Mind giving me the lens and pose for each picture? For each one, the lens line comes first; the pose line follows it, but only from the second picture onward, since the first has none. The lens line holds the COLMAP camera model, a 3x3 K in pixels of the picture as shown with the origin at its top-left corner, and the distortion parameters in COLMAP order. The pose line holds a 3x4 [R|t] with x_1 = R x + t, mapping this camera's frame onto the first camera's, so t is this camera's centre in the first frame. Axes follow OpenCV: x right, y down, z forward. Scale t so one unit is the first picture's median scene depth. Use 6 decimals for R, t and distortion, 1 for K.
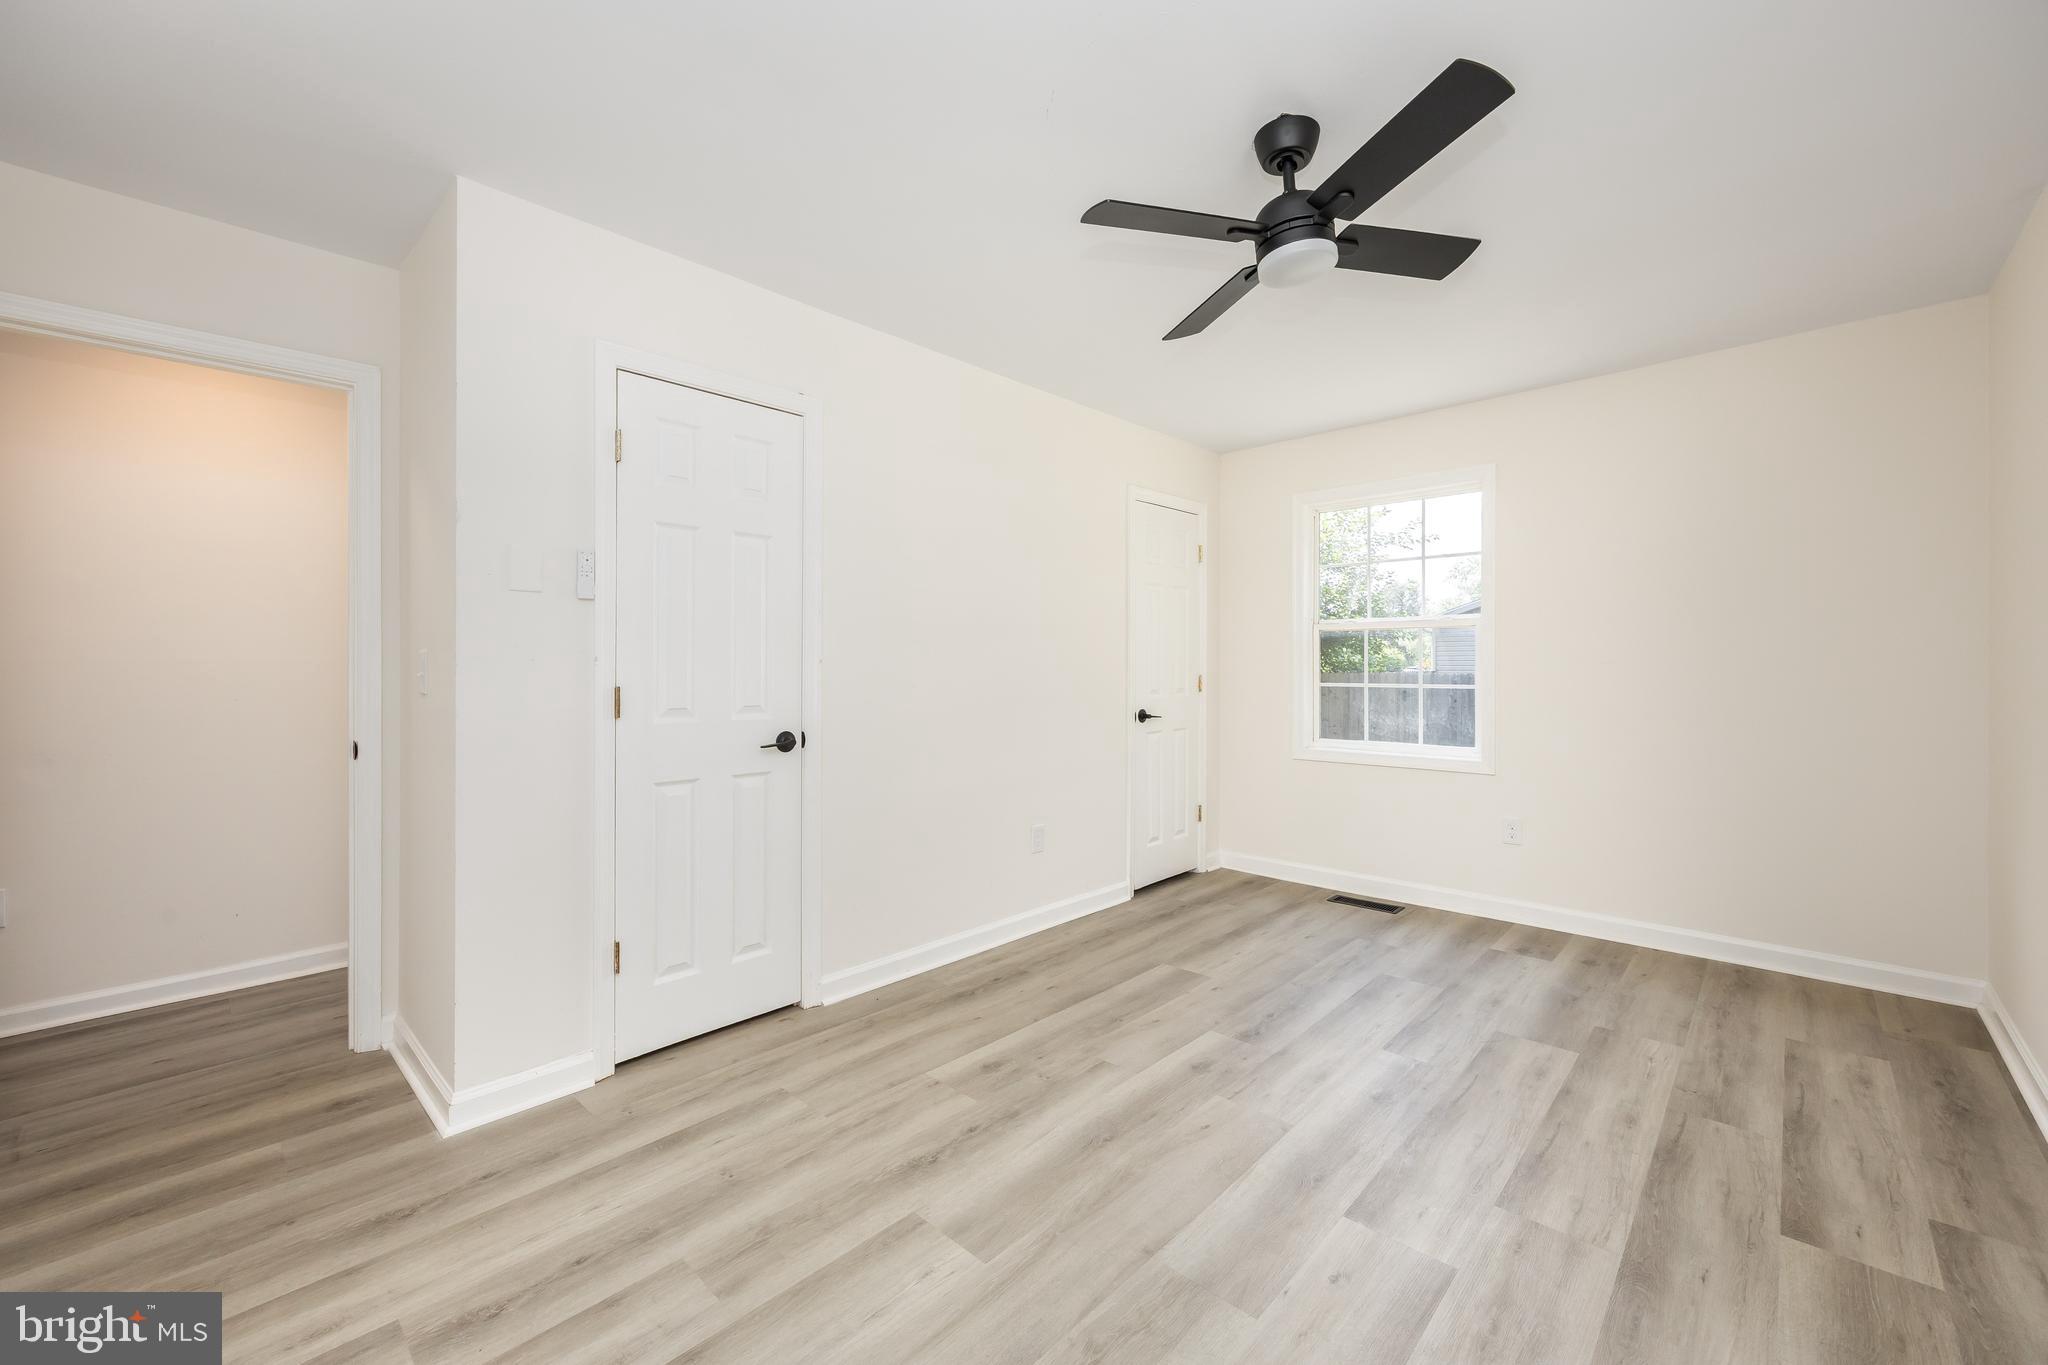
lens RADIAL K [[804.3, 0, 1025.6], [0, 804.3, 663.3], [0, 0, 1]] dist [-0.000869, 0.000033]
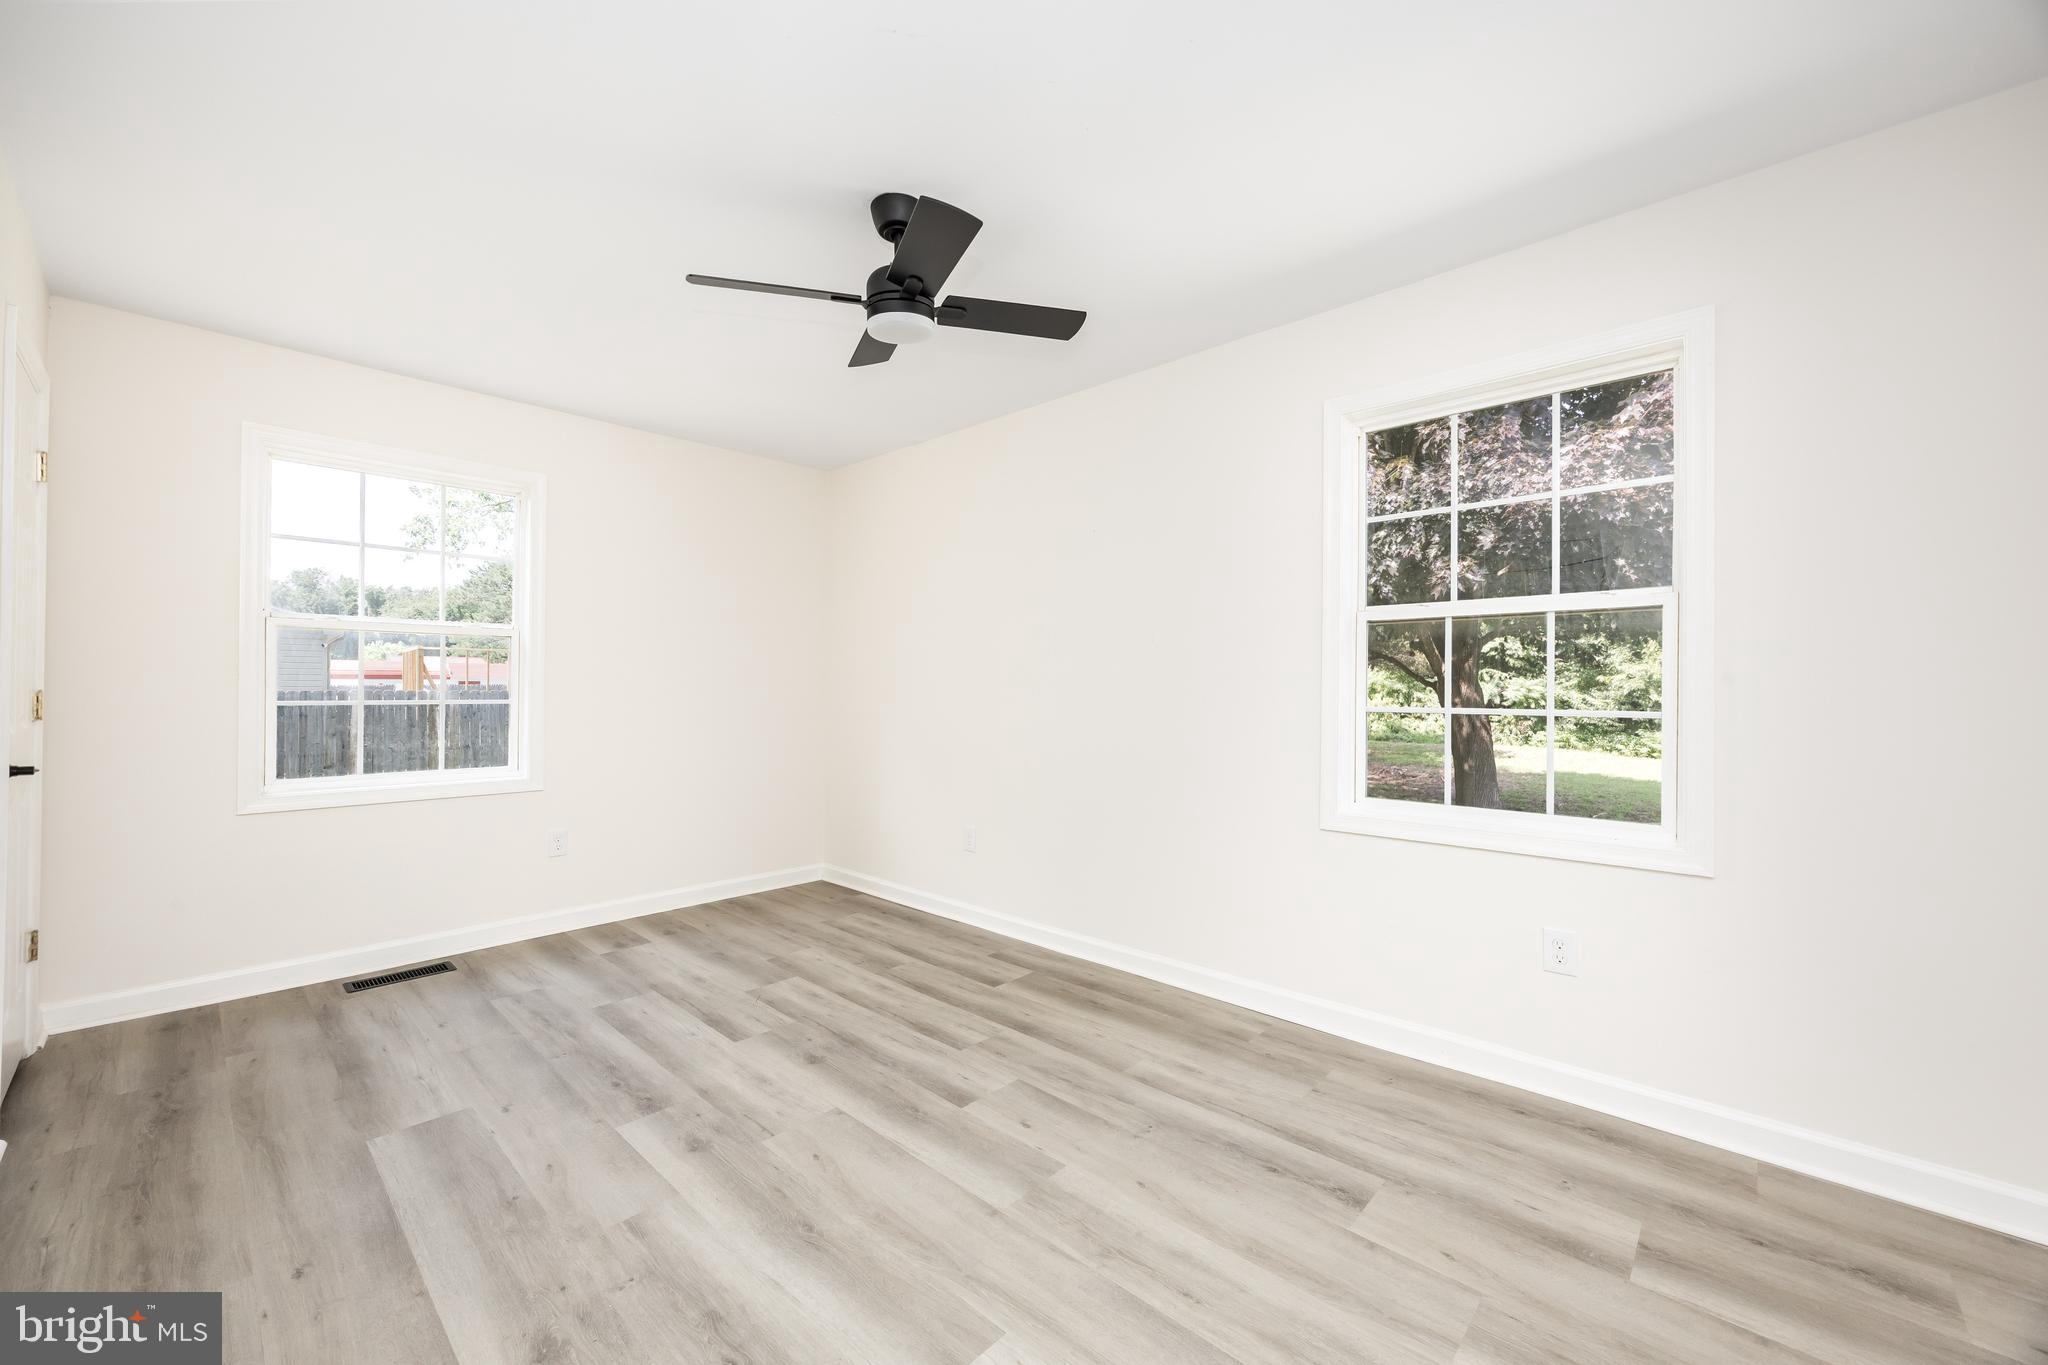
lens RADIAL K [[799.5, 0, 1024.0], [0, 799.5, 682.5], [0, 0, 1]] dist [0.001789, 0.000259]
pose [[-0.010595, 0.008664, 0.999906, -0.576915], [-0.011123, 0.999900, -0.008782, 0.011978], [-0.999882, -0.011215, -0.010497, 0.598596]]
